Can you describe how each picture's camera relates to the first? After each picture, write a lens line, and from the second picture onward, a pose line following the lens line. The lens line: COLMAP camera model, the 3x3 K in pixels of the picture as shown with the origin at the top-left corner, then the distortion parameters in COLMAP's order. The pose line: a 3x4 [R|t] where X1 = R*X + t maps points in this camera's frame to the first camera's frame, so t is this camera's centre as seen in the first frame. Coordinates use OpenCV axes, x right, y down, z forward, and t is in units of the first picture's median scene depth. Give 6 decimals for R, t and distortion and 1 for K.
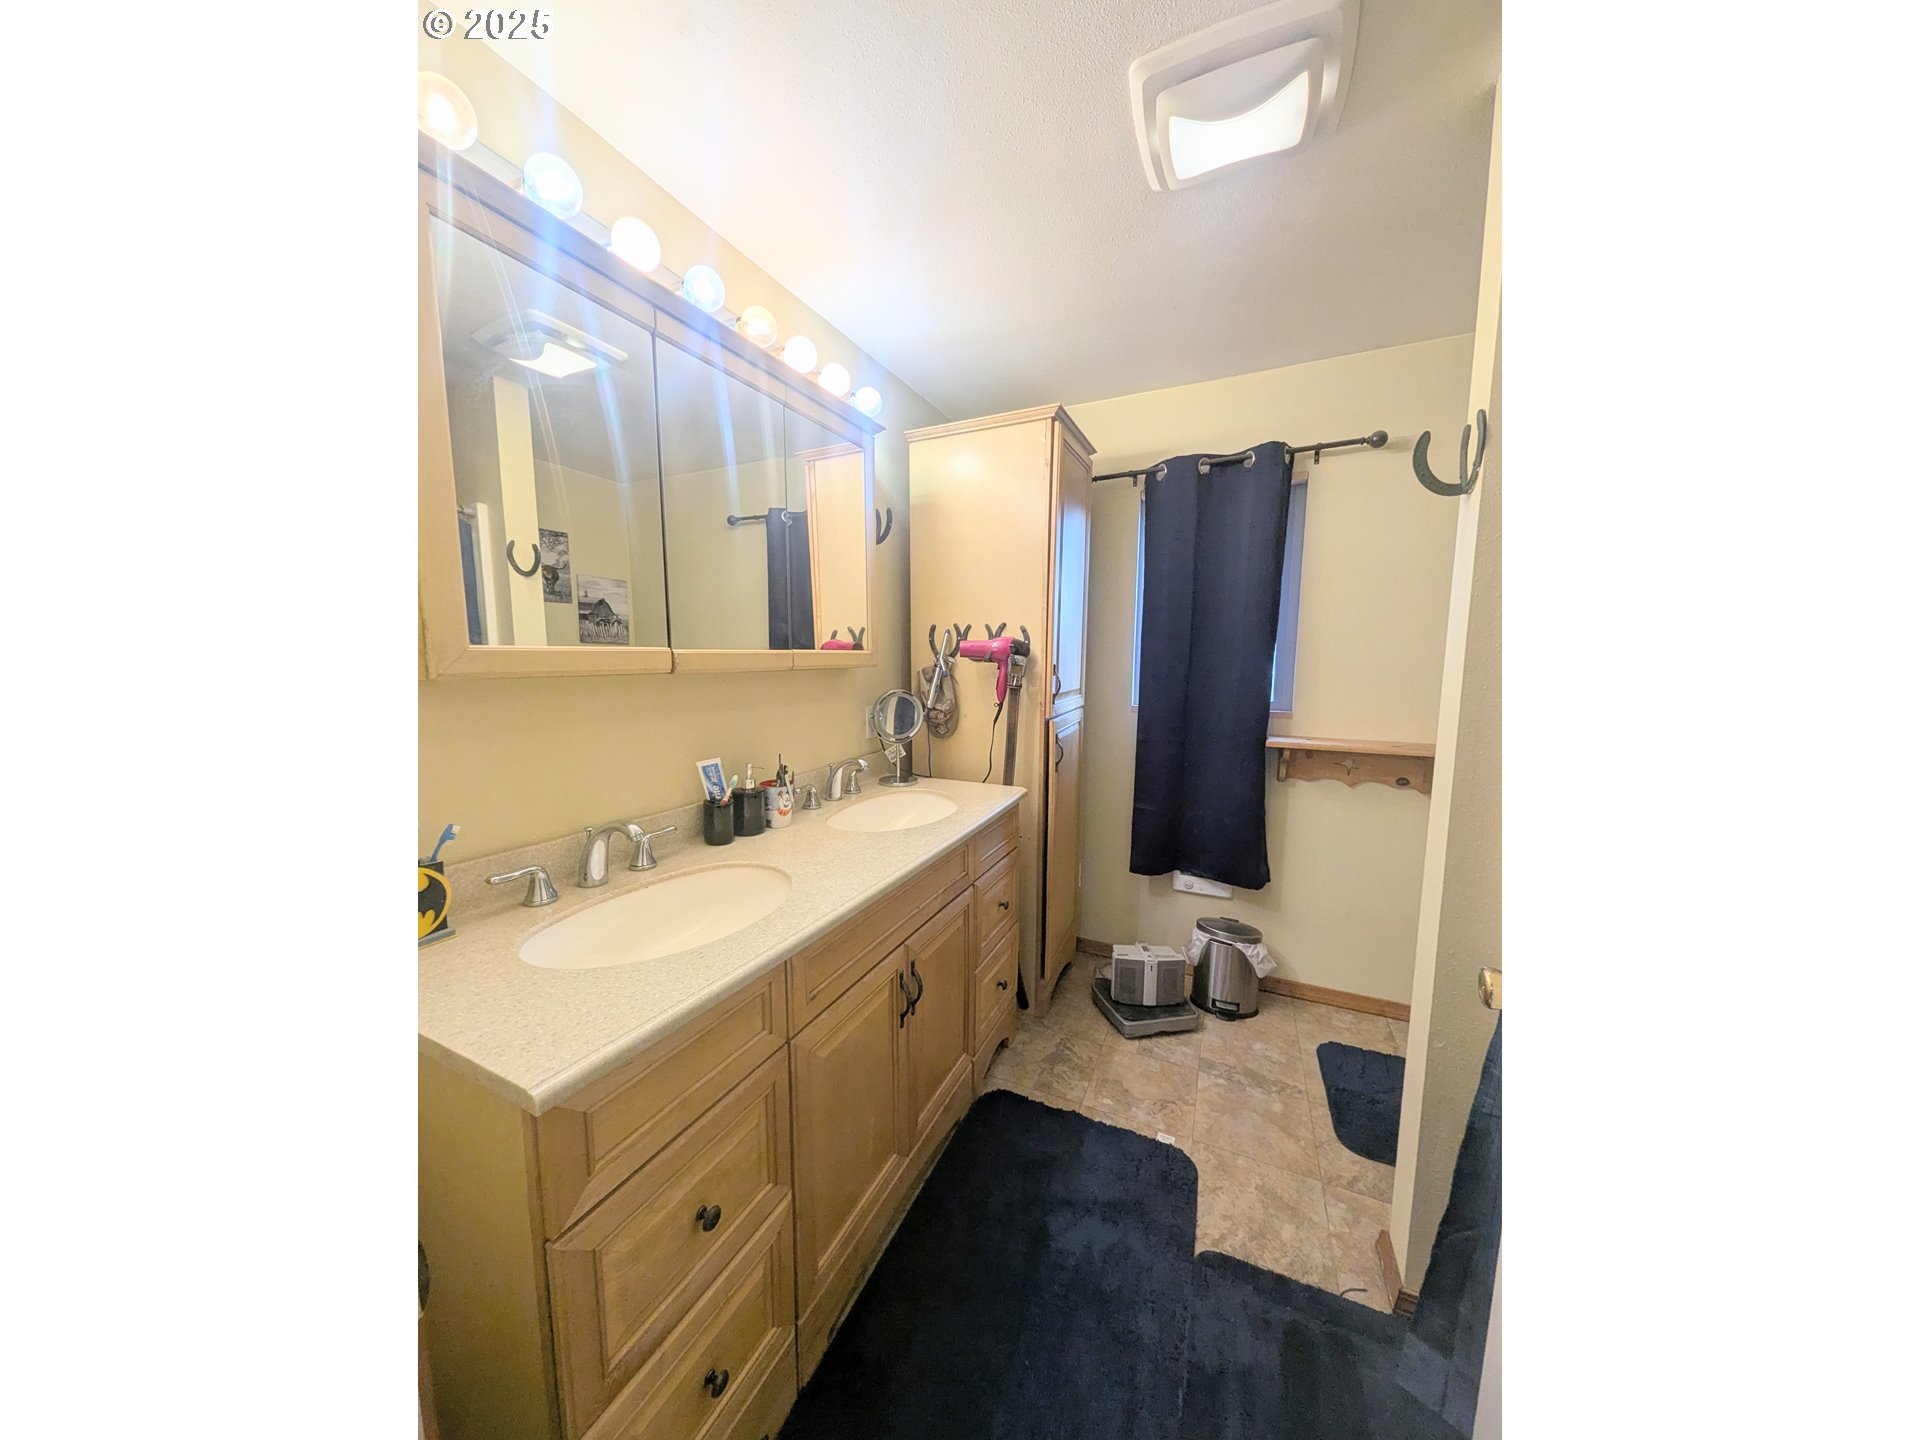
lens RADIAL K [[592.0, 0, 976.1], [0, 592.0, 723.6], [0, 0, 1]] dist [0.000387, 0.000056]
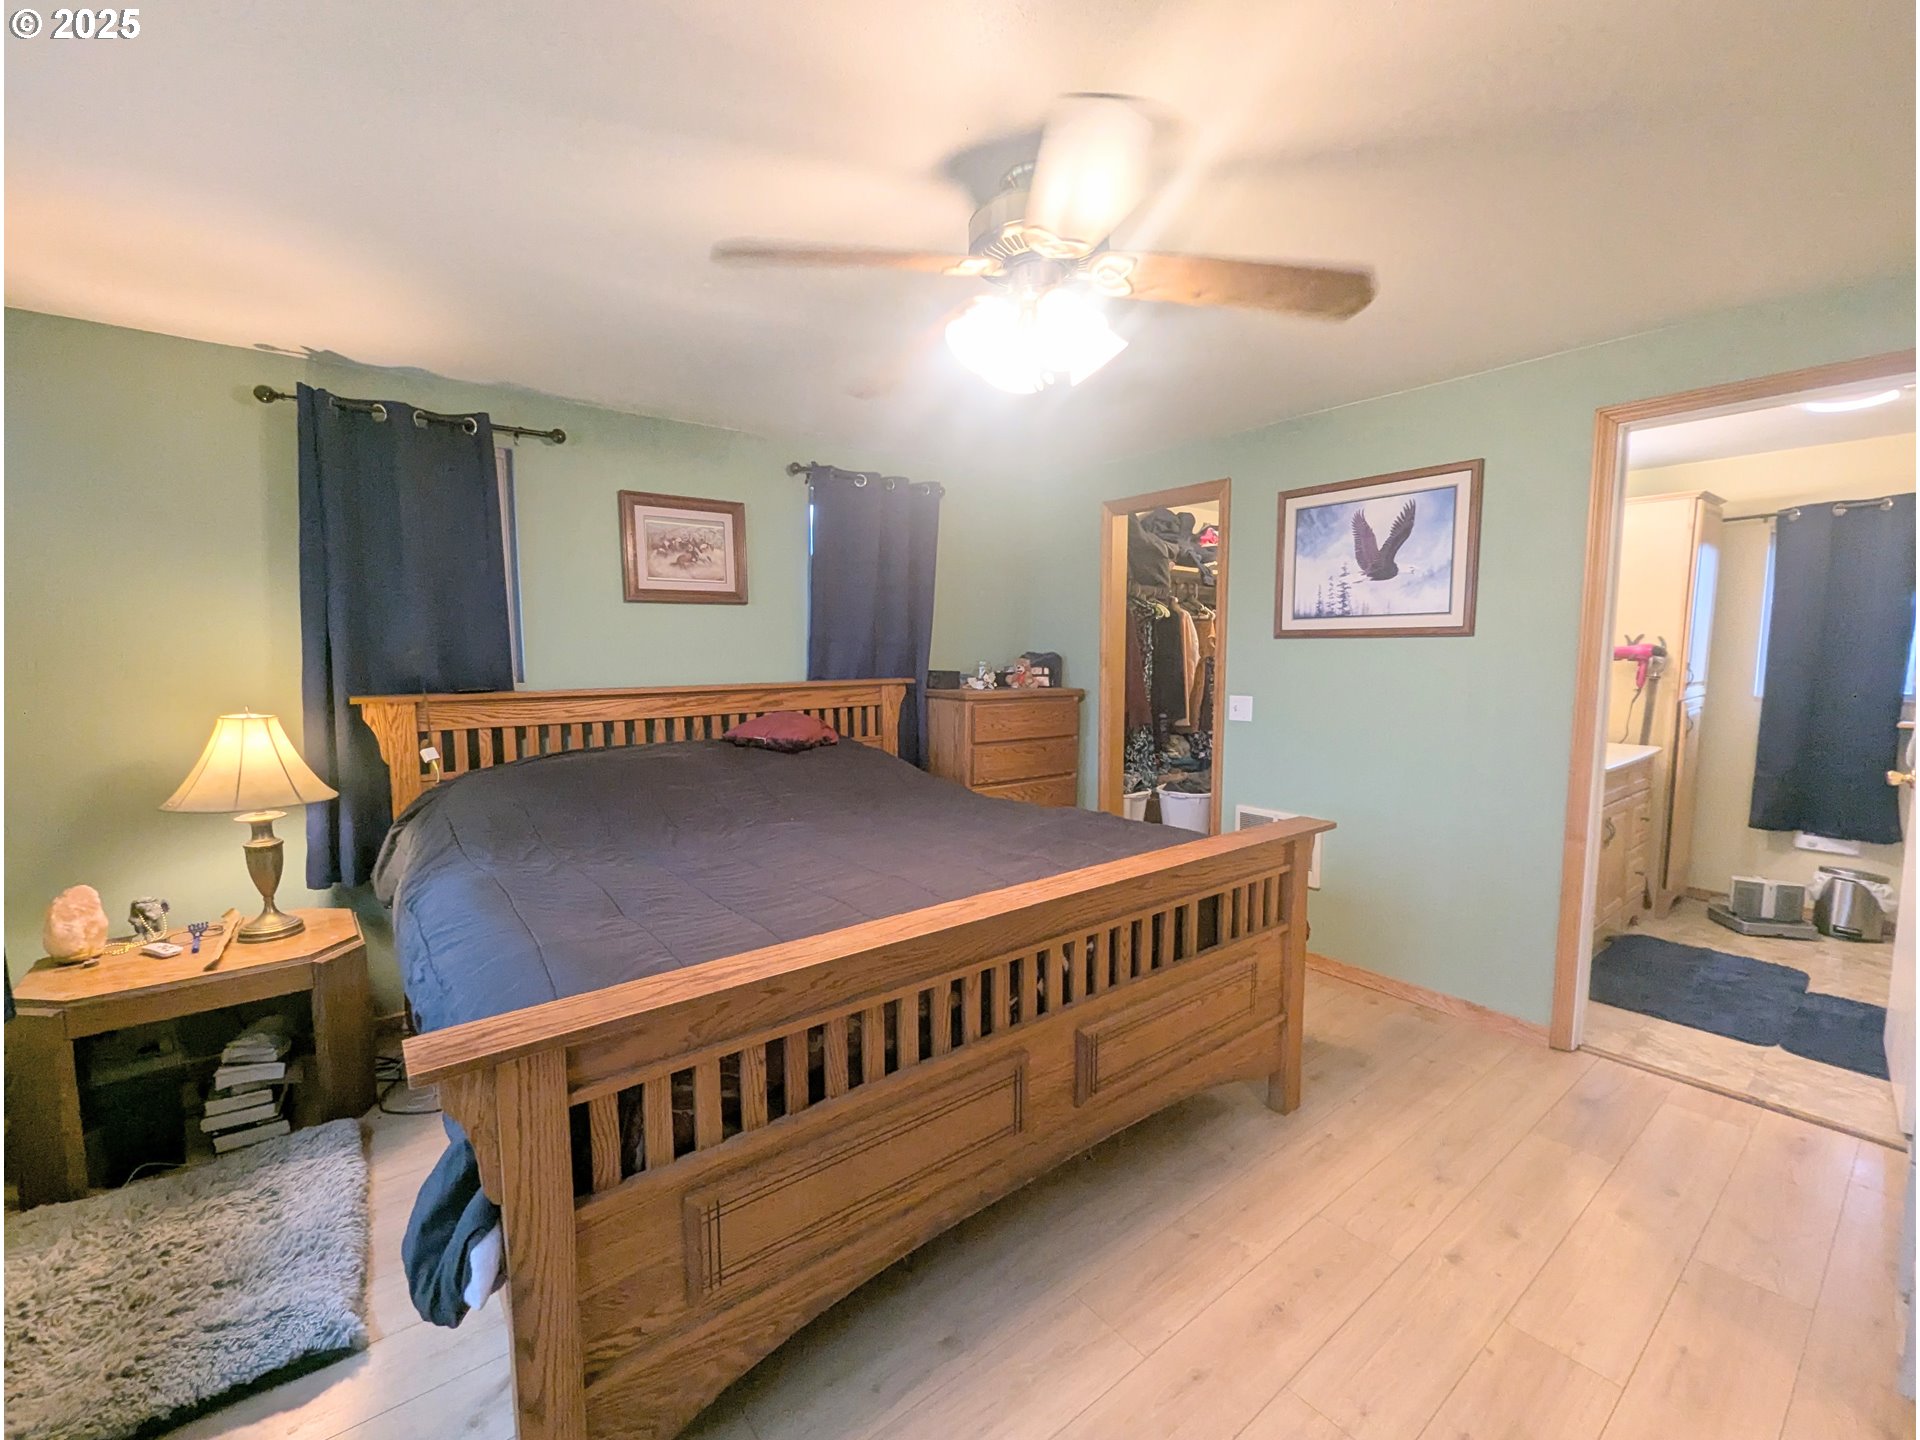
lens RADIAL K [[800.5, 0, 969.4], [0, 800.5, 725.5], [0, 0, 1]] dist [-0.001991, -0.000028]
pose [[0.884037, 0.038204, -0.465853, -0.481508], [-0.049469, 0.998704, -0.011974, 0.155692], [0.464791, 0.033630, 0.884781, -1.463004]]
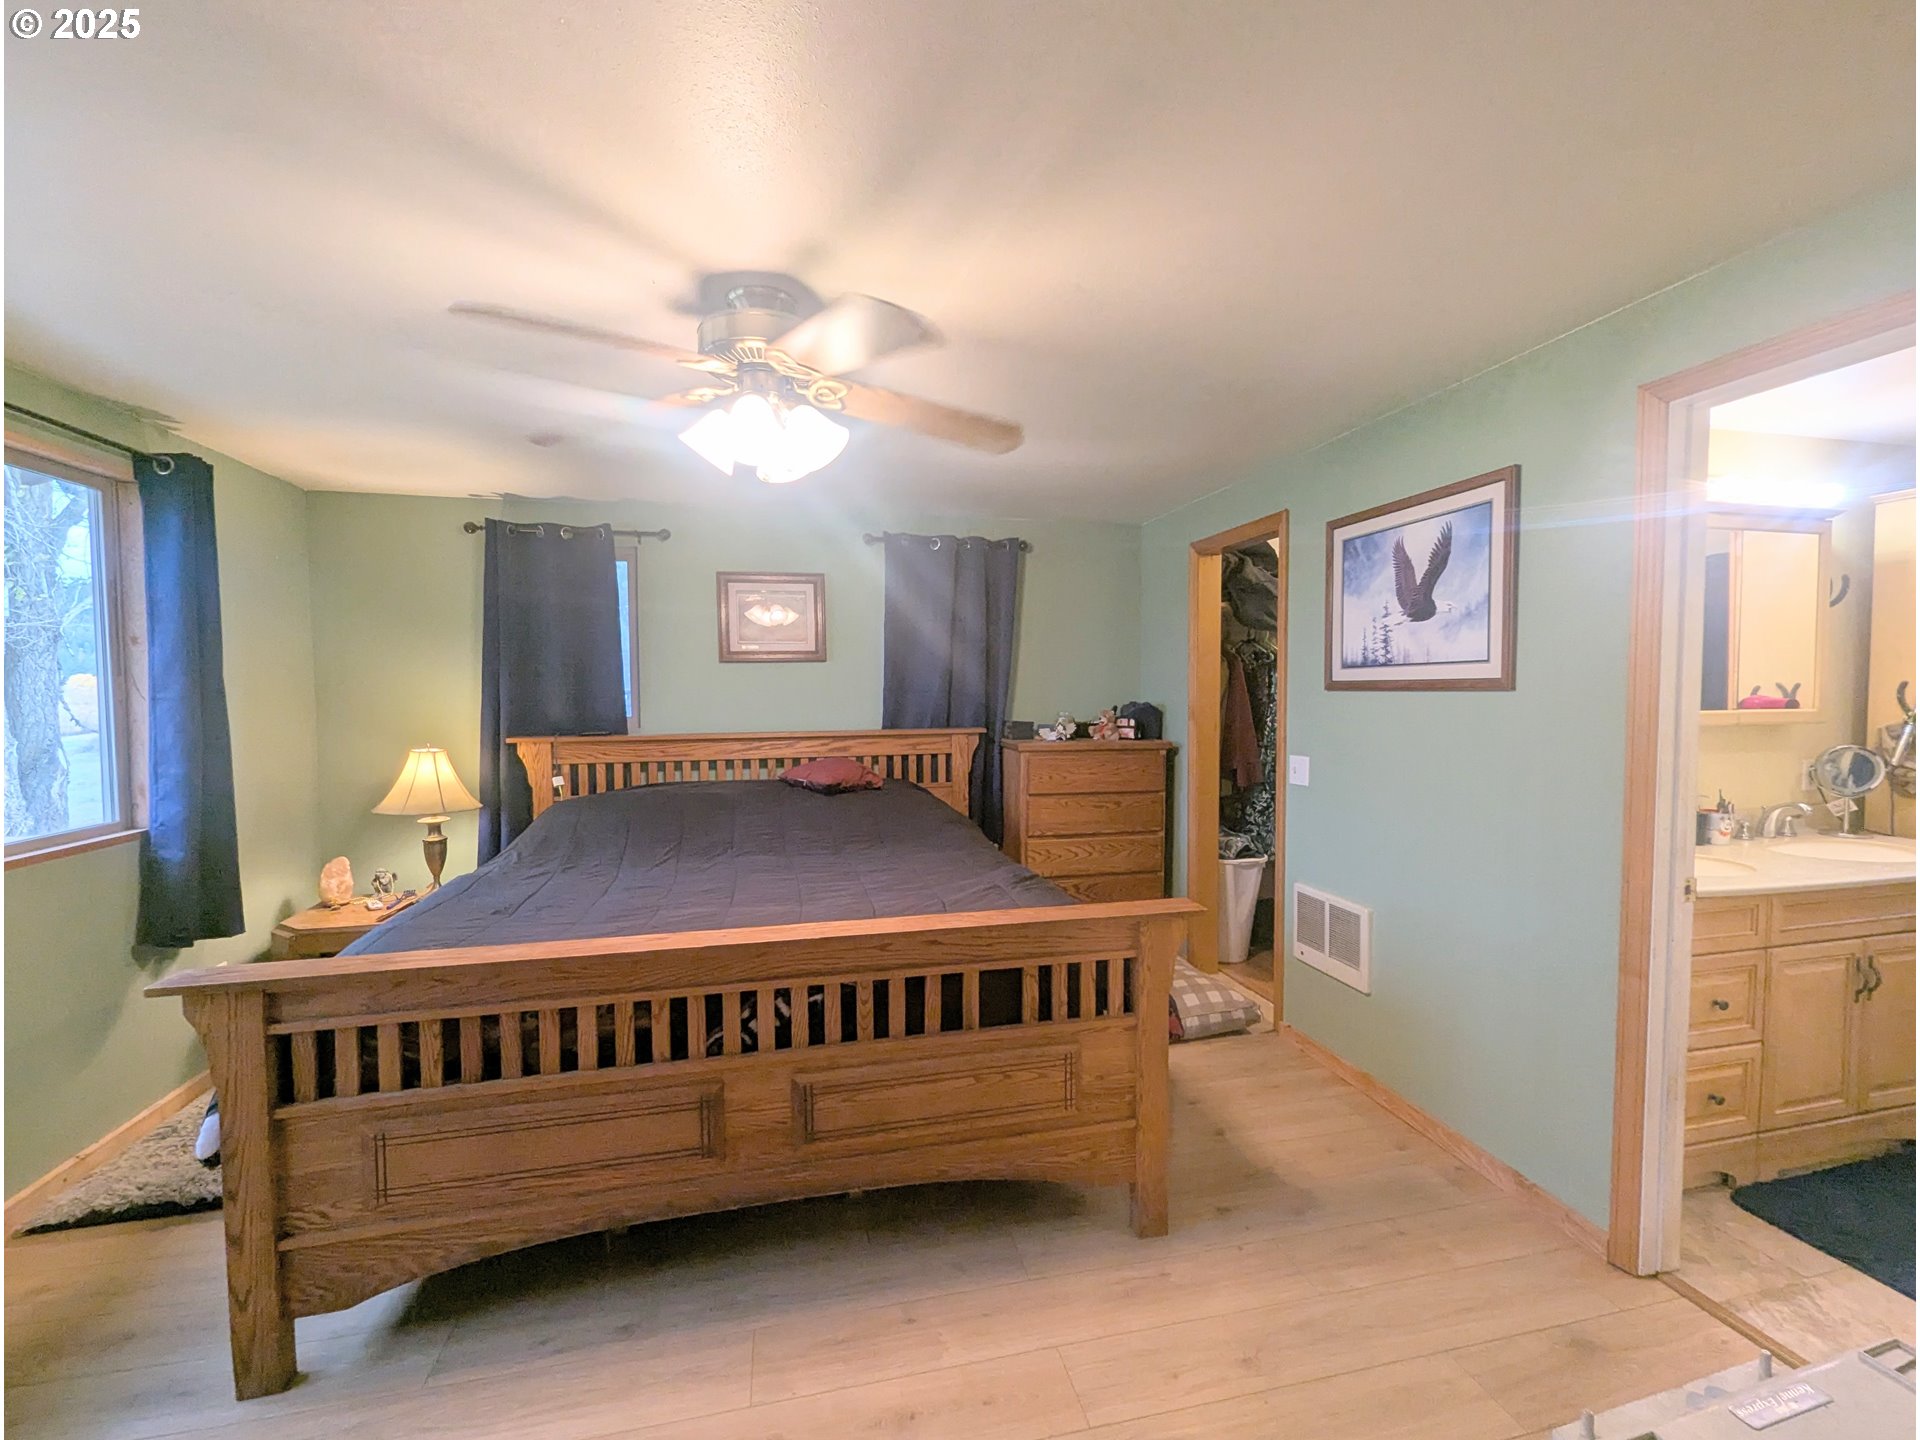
lens RADIAL K [[800.5, 0, 966.7], [0, 800.5, 723.3], [0, 0, 1]] dist [-0.001991, -0.000028]
pose [[0.601046, 0.024913, -0.798826, 0.054516], [-0.087521, 0.995555, -0.034803, 0.087123], [0.794408, 0.090832, 0.600555, -1.060688]]
